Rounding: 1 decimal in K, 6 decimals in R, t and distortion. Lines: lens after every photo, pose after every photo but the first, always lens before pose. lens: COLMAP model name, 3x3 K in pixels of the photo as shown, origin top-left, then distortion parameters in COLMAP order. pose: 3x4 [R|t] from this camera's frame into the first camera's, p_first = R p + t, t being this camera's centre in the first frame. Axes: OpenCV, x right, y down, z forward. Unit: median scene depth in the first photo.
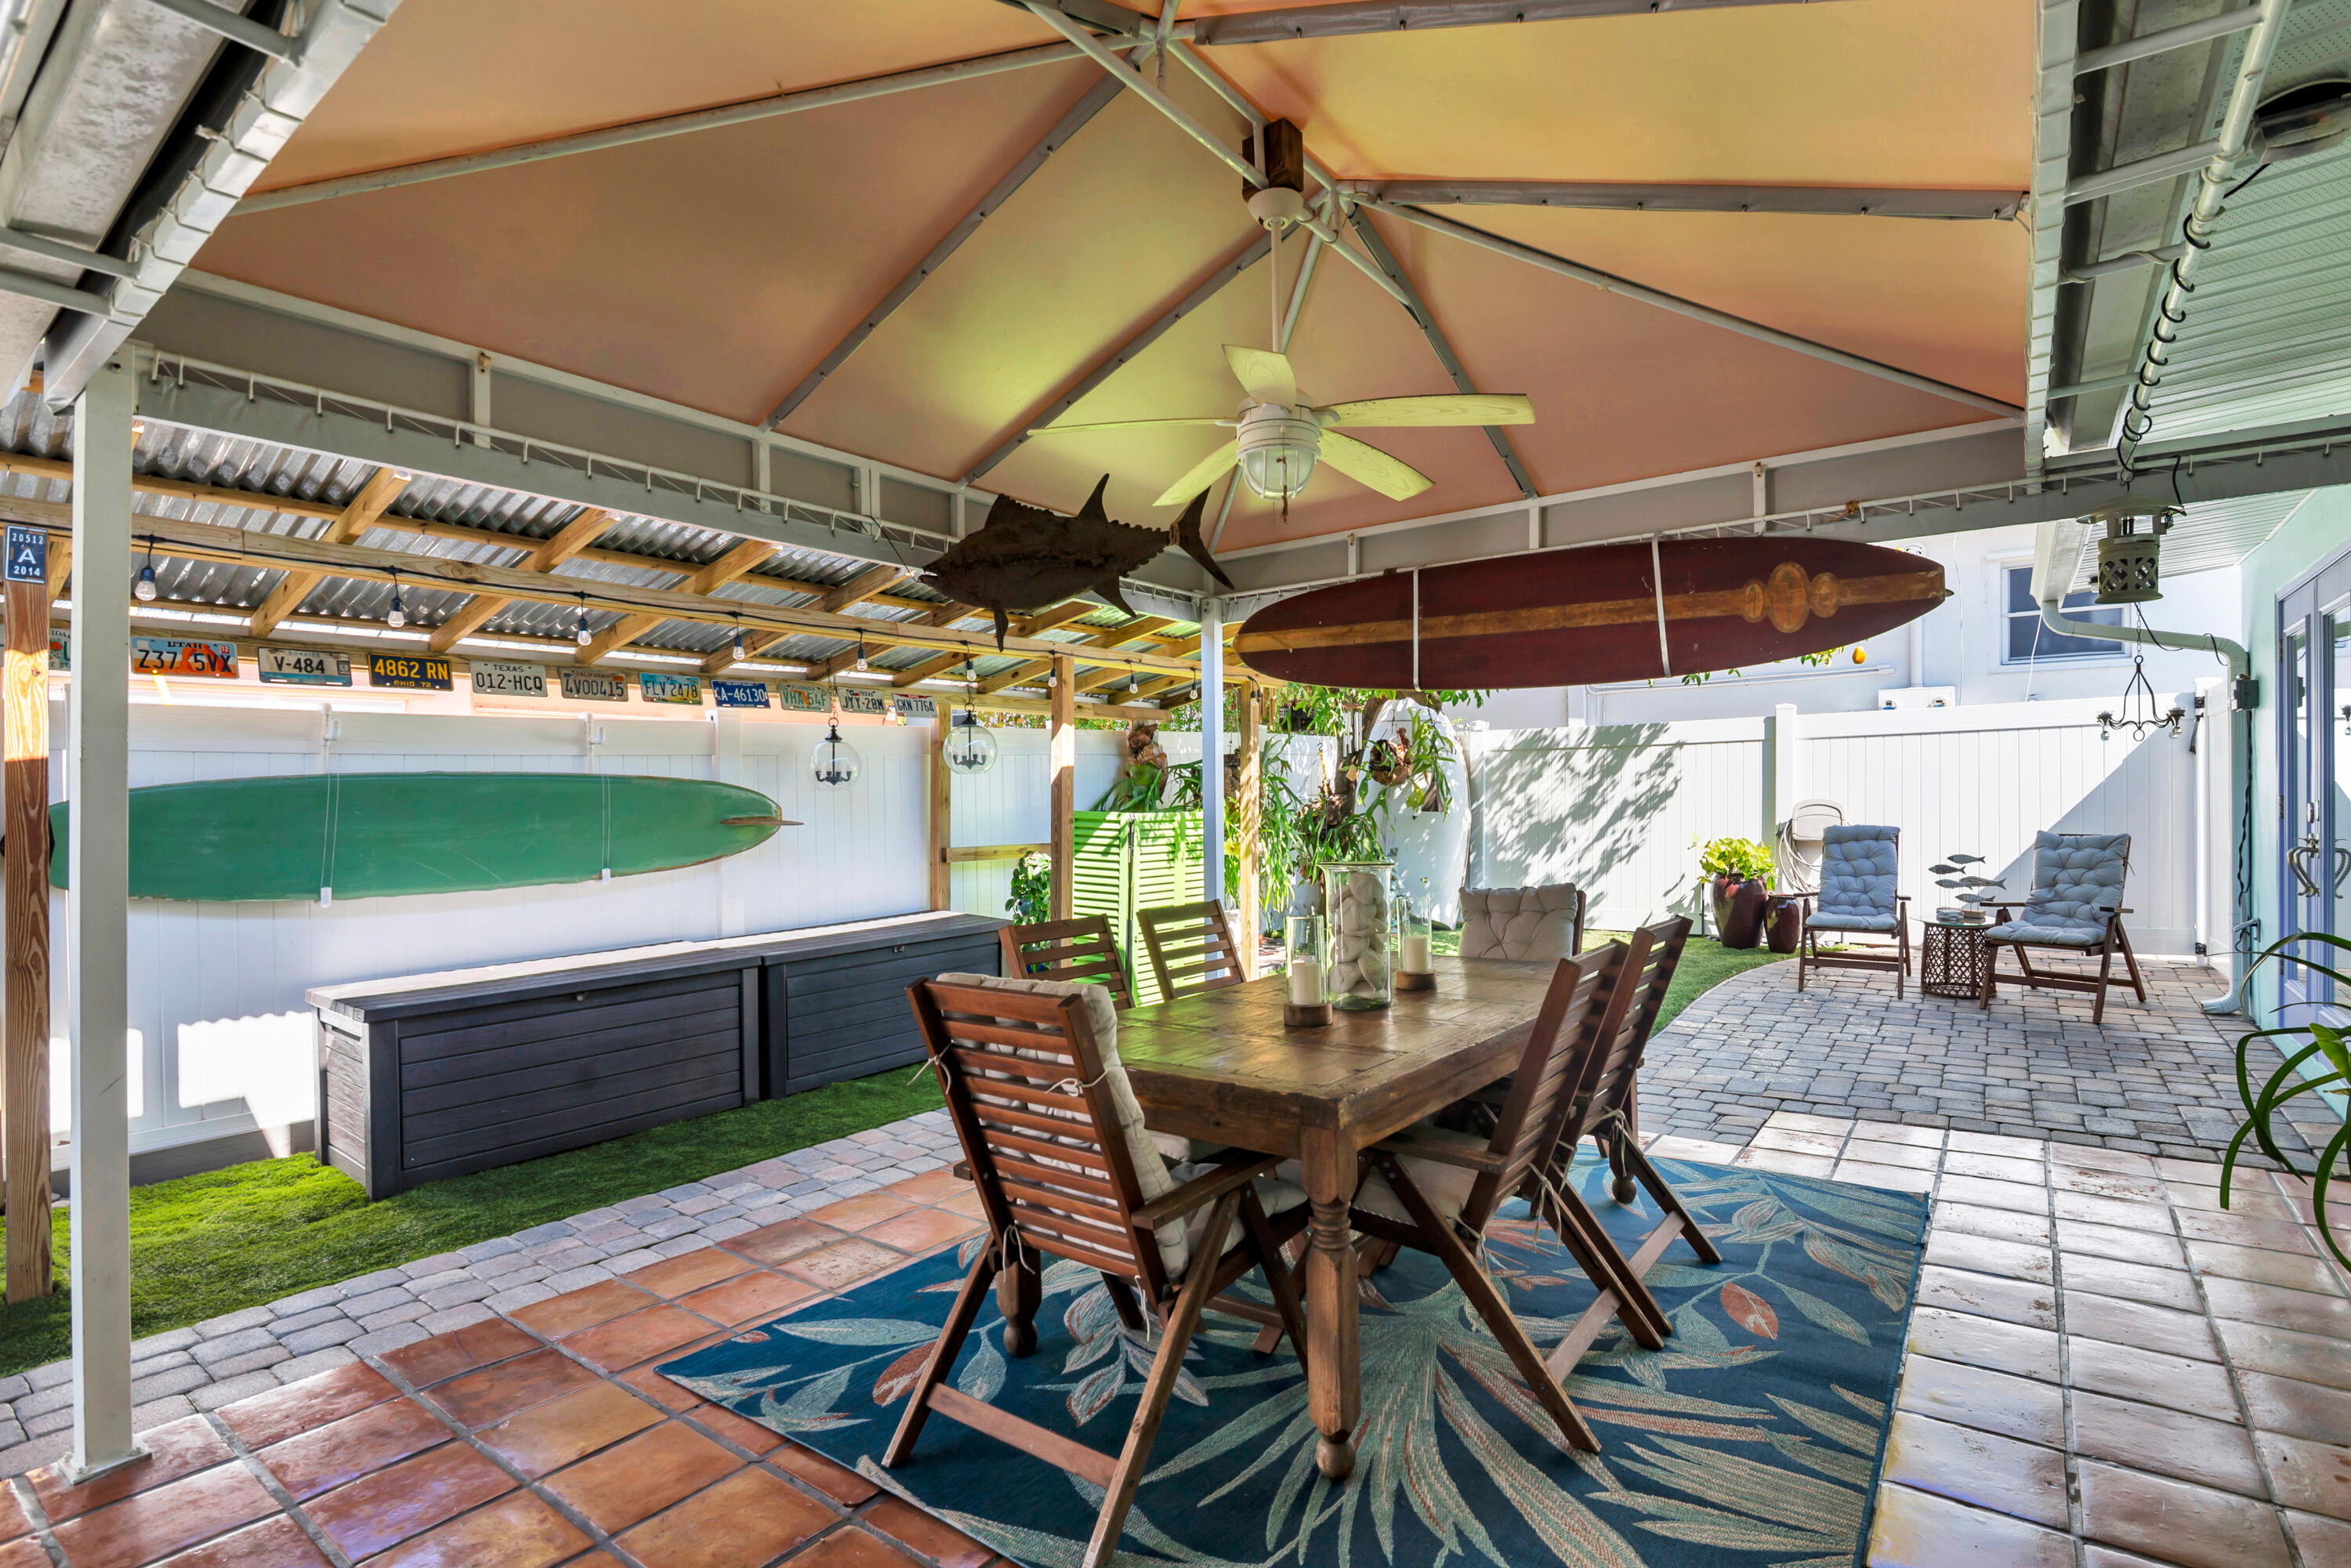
lens RADIAL K [[1111.2, 0, 1209.8], [0, 1111.2, 795.9], [0, 0, 1]] dist [-0.016943, 0.000108]
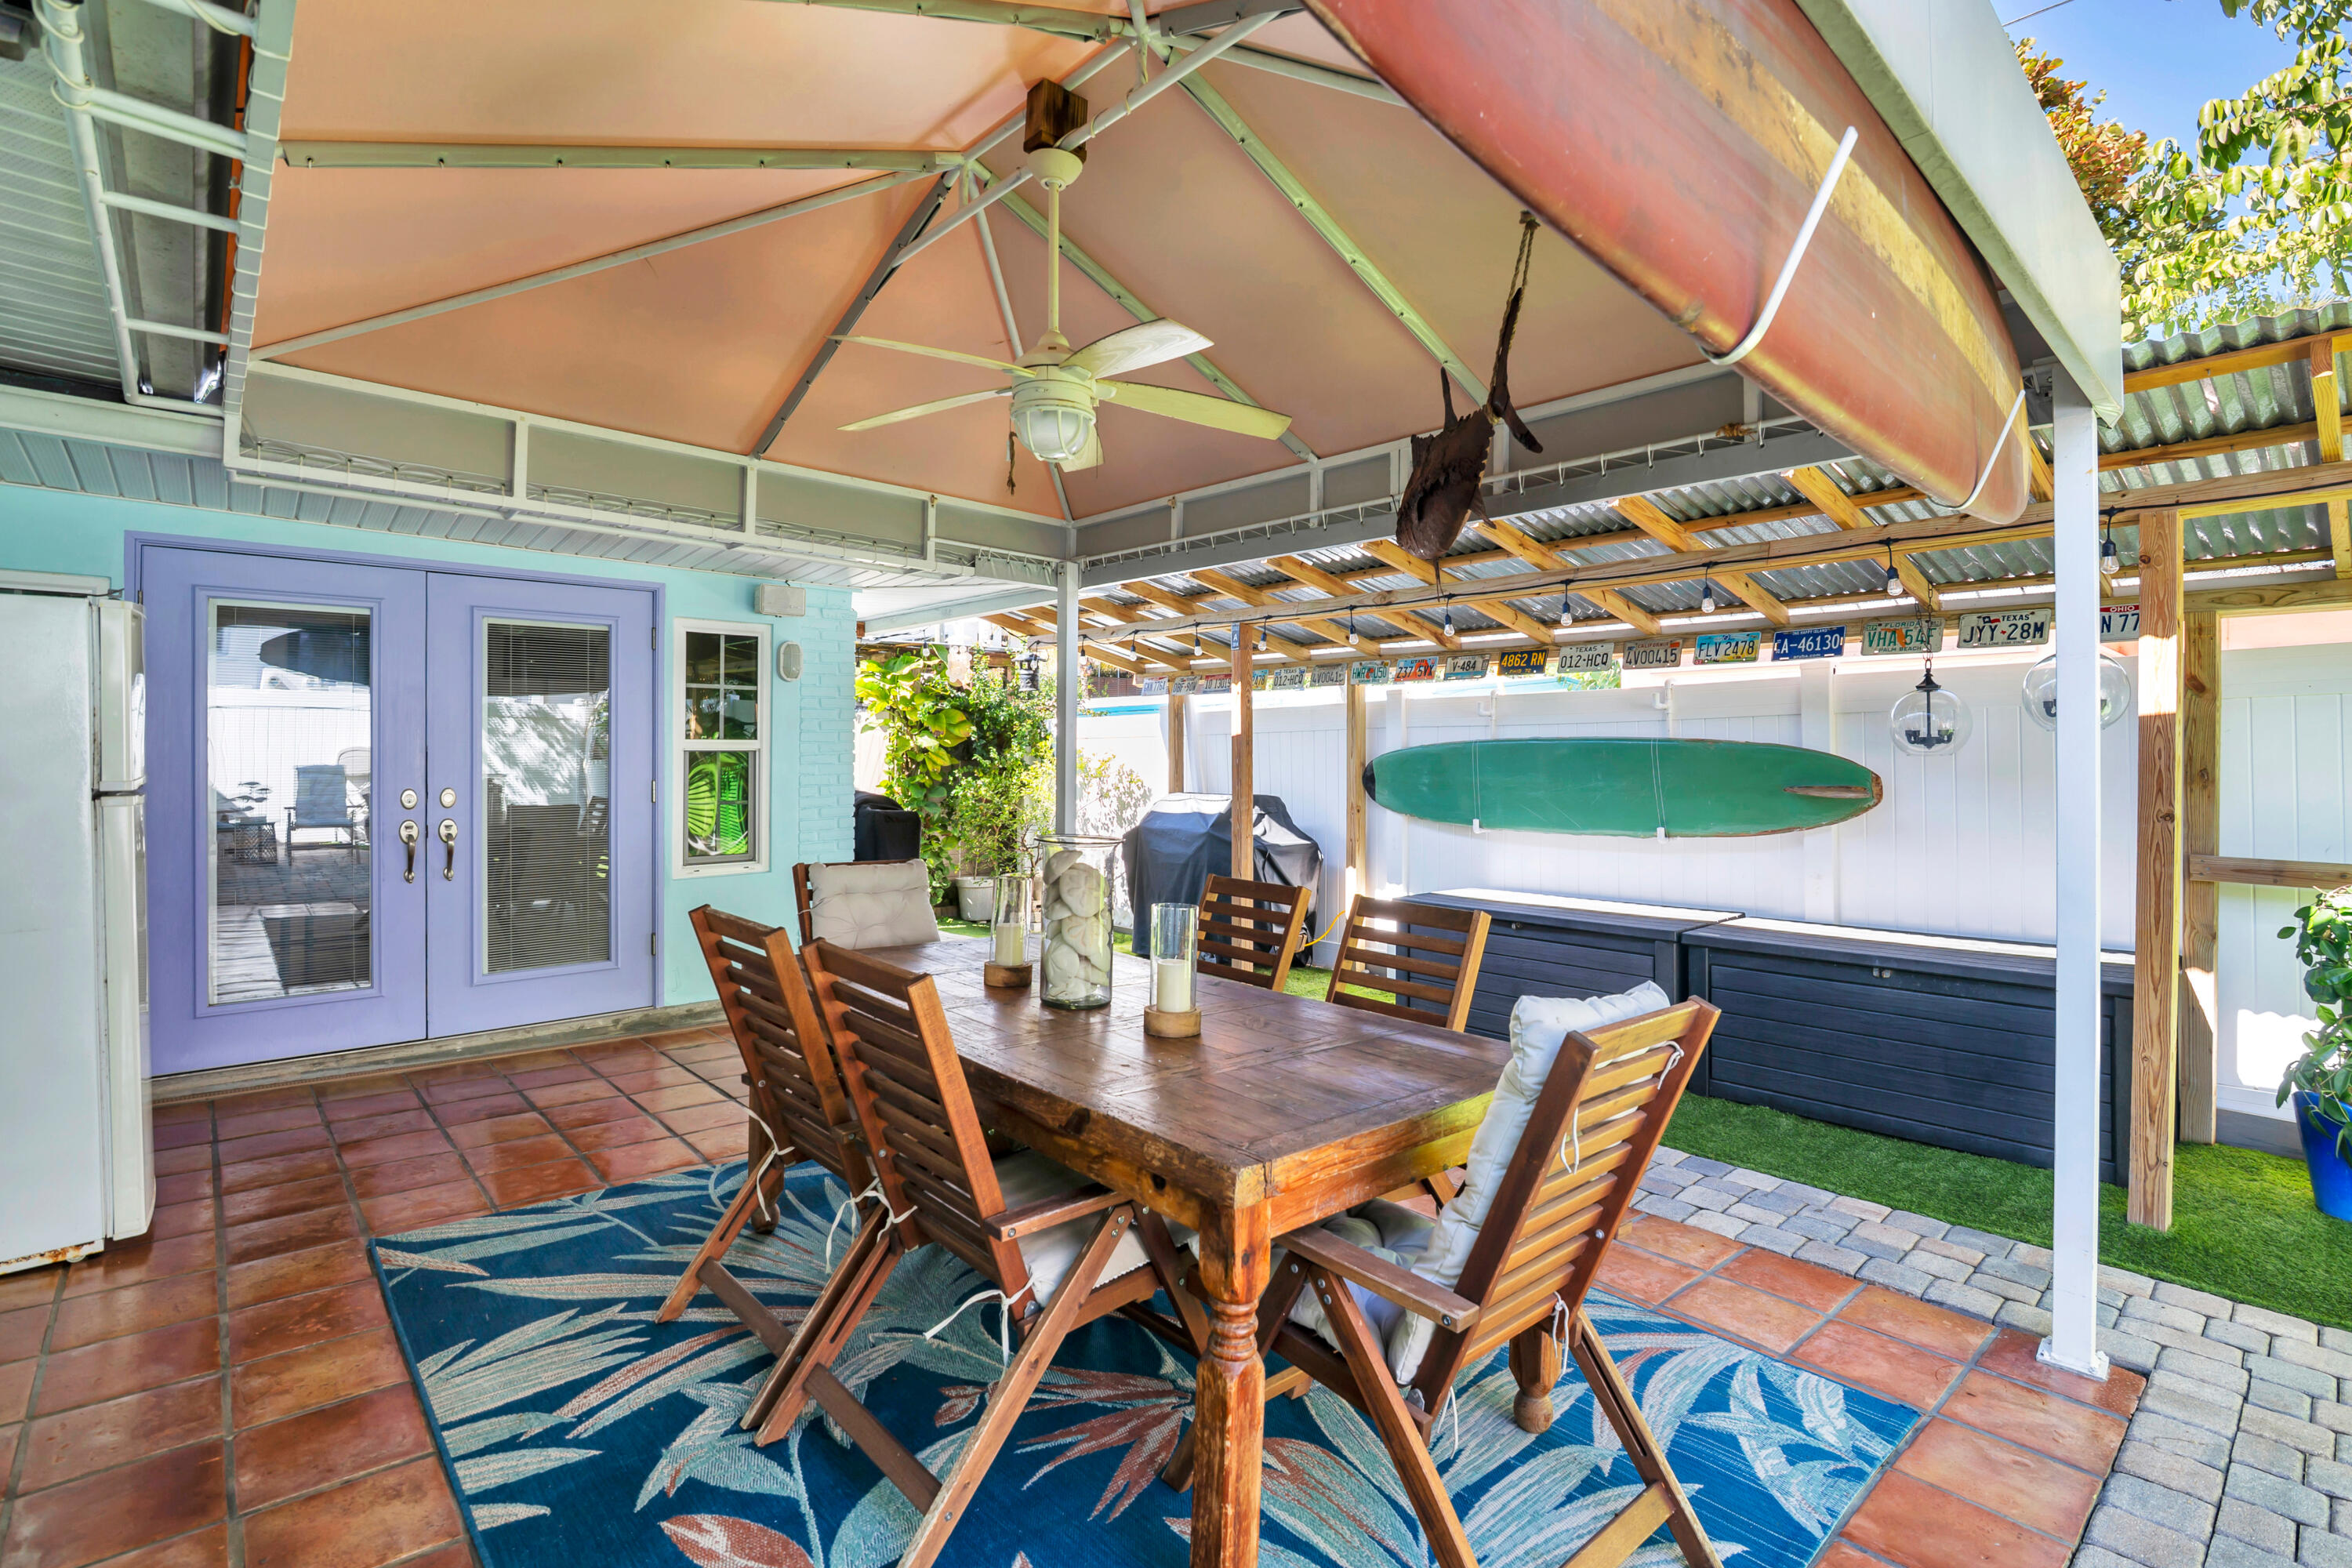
lens RADIAL K [[1119.0, 0, 1176.0], [0, 1119.0, 784.0], [0, 0, 1]] dist [-0.021426, -0.000033]
pose [[-0.213552, 0.032341, -0.976396, 0.716758], [-0.010207, 0.999323, 0.035333, -0.009754], [0.976878, 0.017512, -0.213078, 0.936524]]
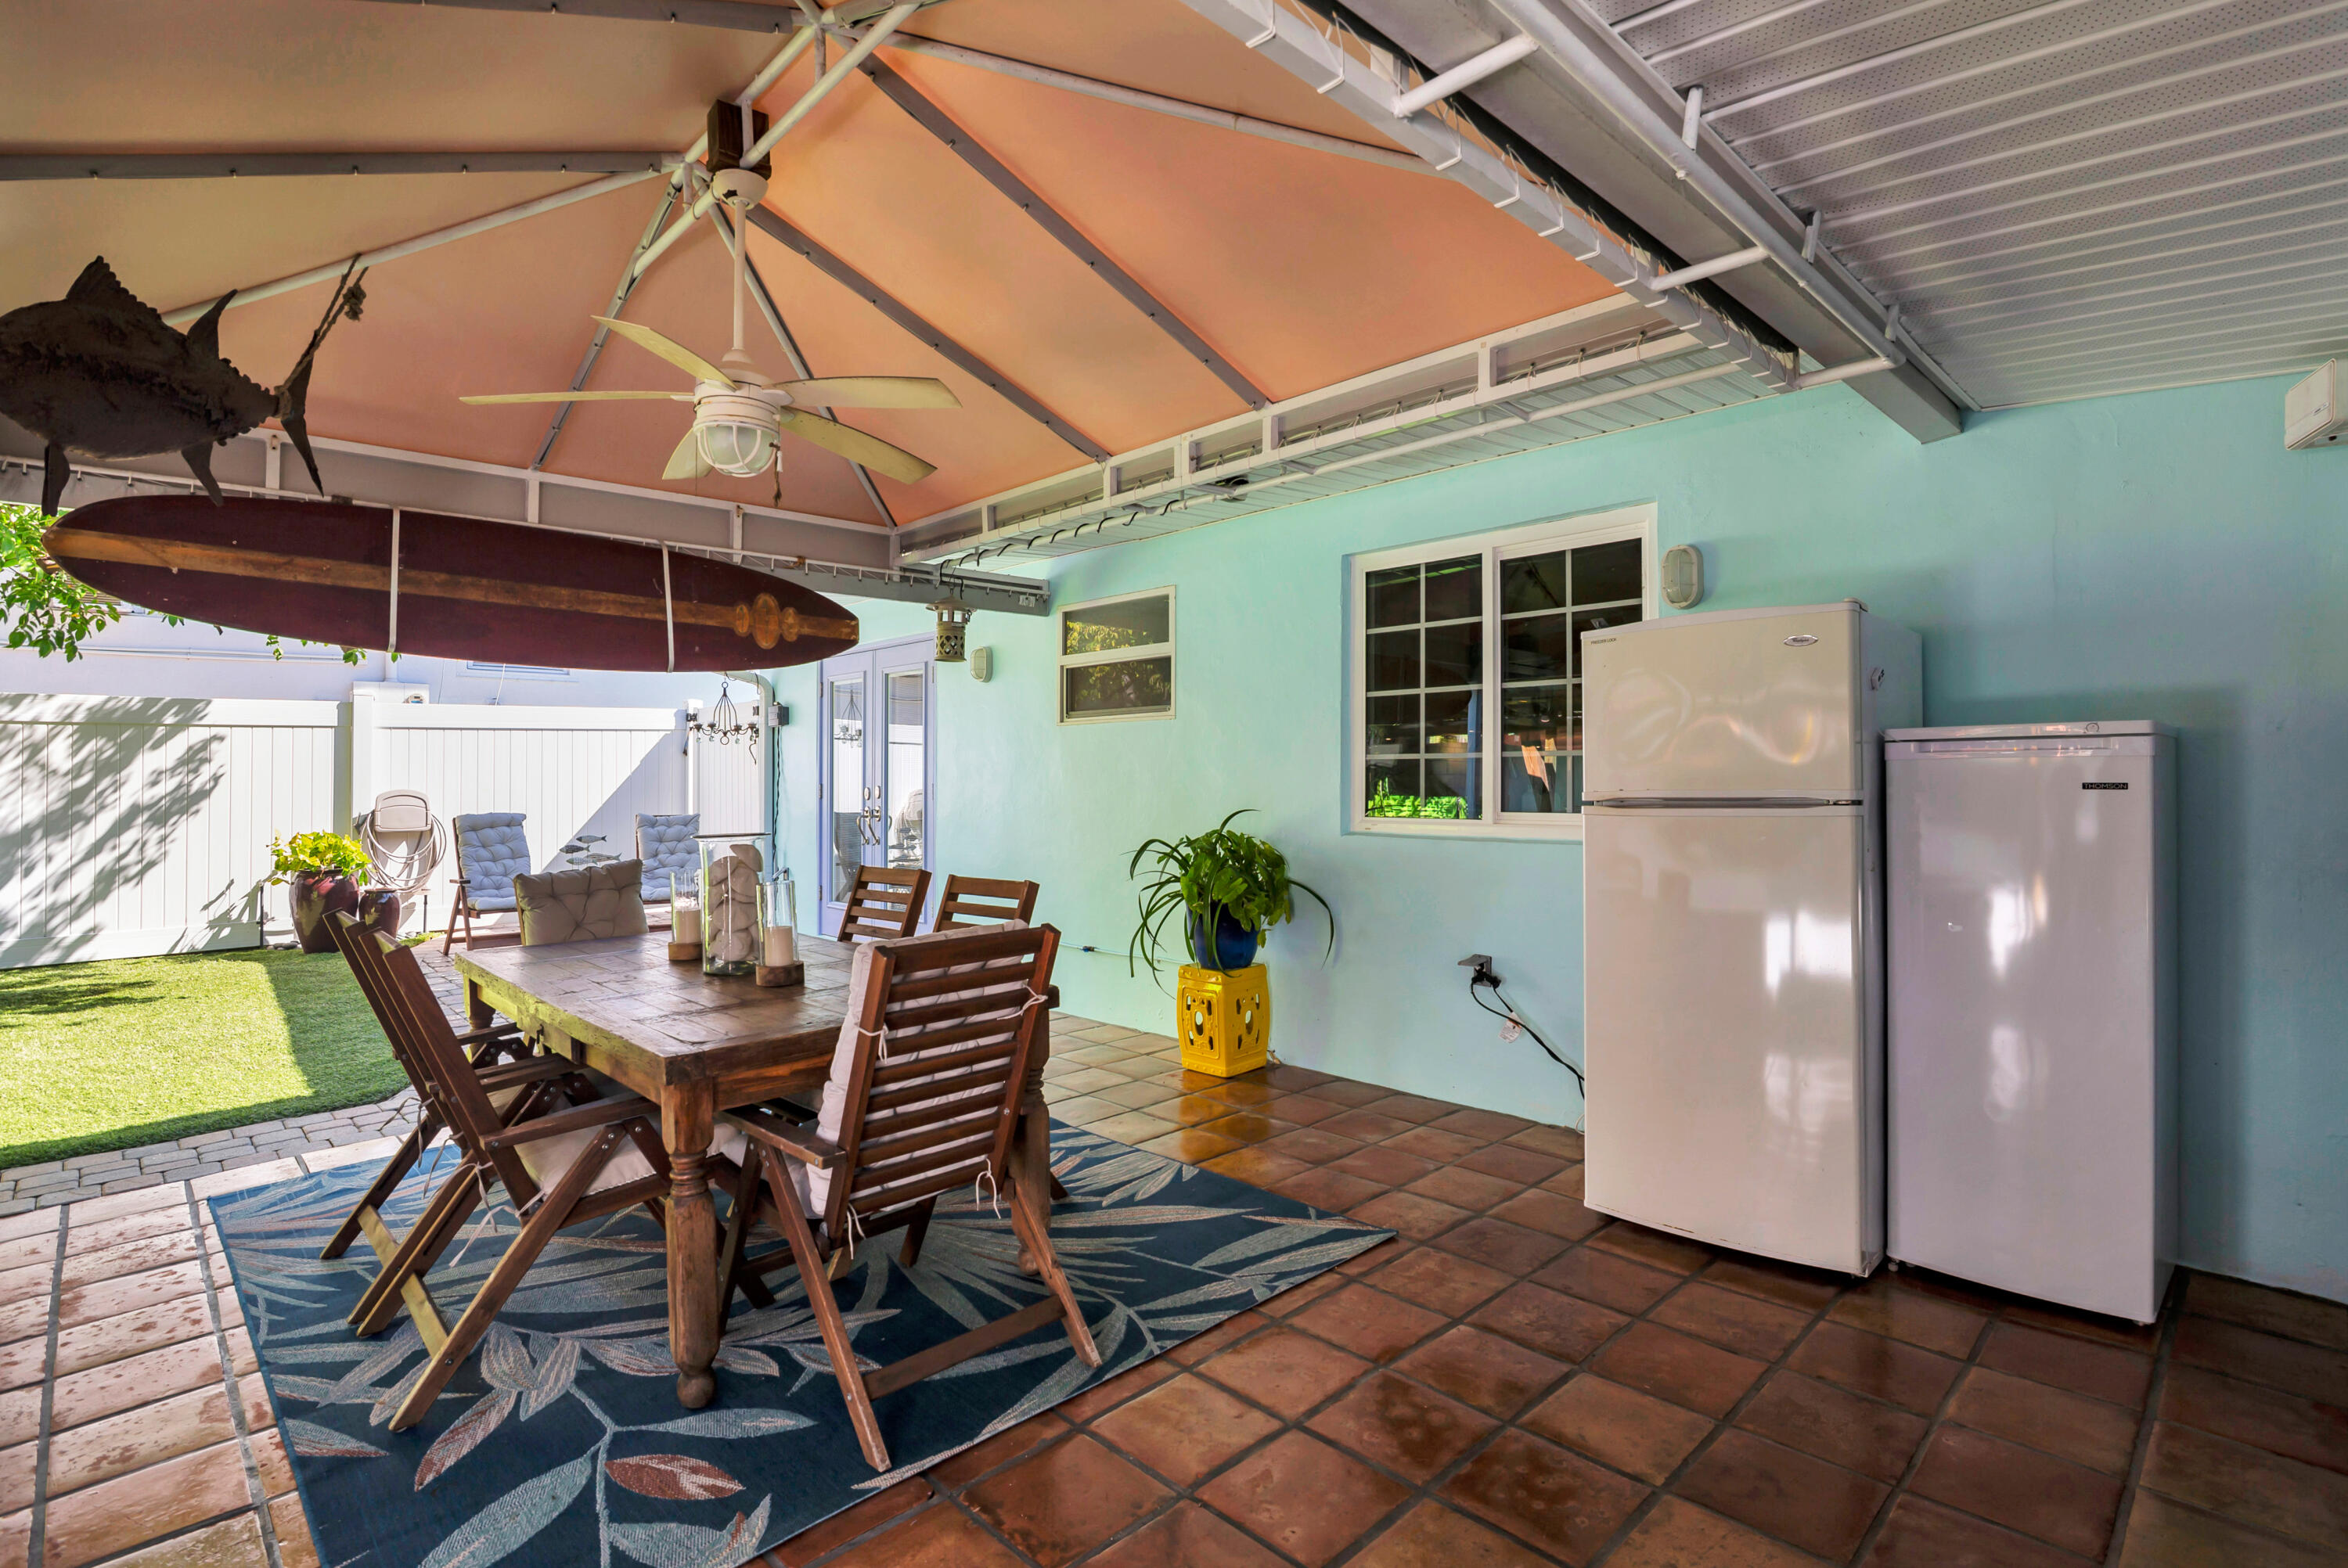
lens RADIAL K [[1116.9, 0, 1174.0], [0, 1116.9, 784.0], [0, 0, 1]] dist [-0.021426, -0.000033]
pose [[0.170289, 0.005136, 0.985381, -0.612055], [0.006237, 0.999961, -0.006289, 0.016550], [-0.985374, 0.007216, 0.170251, 0.307278]]
